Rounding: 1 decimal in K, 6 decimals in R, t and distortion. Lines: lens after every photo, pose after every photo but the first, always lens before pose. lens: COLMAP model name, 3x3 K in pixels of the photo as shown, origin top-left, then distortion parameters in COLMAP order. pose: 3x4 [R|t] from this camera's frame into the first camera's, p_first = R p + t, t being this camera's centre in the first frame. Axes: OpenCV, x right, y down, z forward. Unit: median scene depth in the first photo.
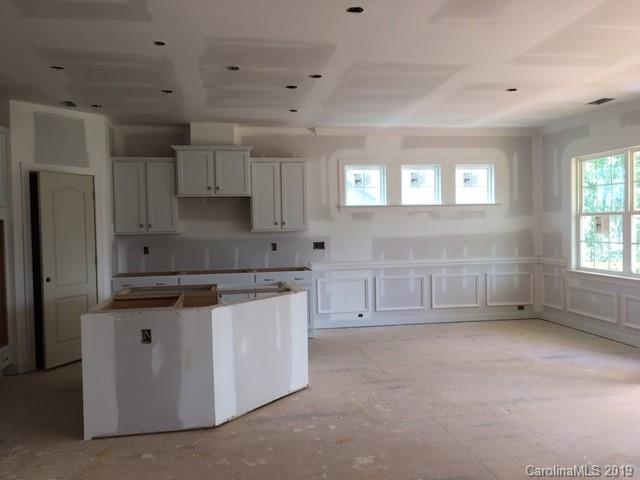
lens RADIAL K [[542.7, 0, 320.0], [0, 542.7, 240.0], [0, 0, 1]] dist [0.061165, -0.075040]
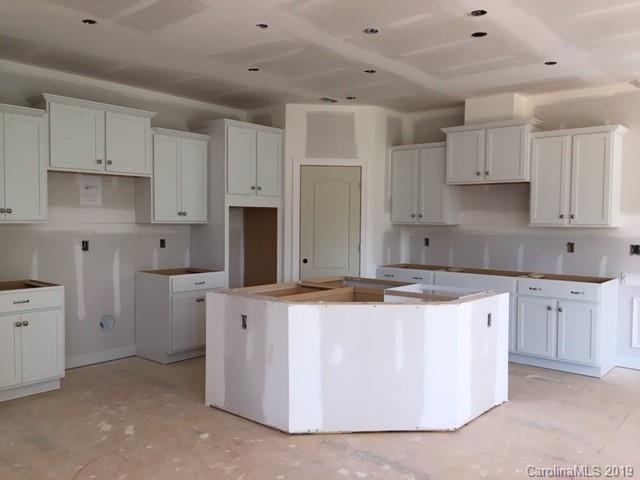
lens RADIAL K [[542.7, 0, 320.0], [0, 542.7, 240.0], [0, 0, 1]] dist [0.061165, -0.075040]
pose [[0.636141, 0.054986, -0.769611, 0.334179], [-0.044560, 0.998411, 0.034500, -0.010198], [0.770285, 0.012347, 0.637580, 0.286282]]
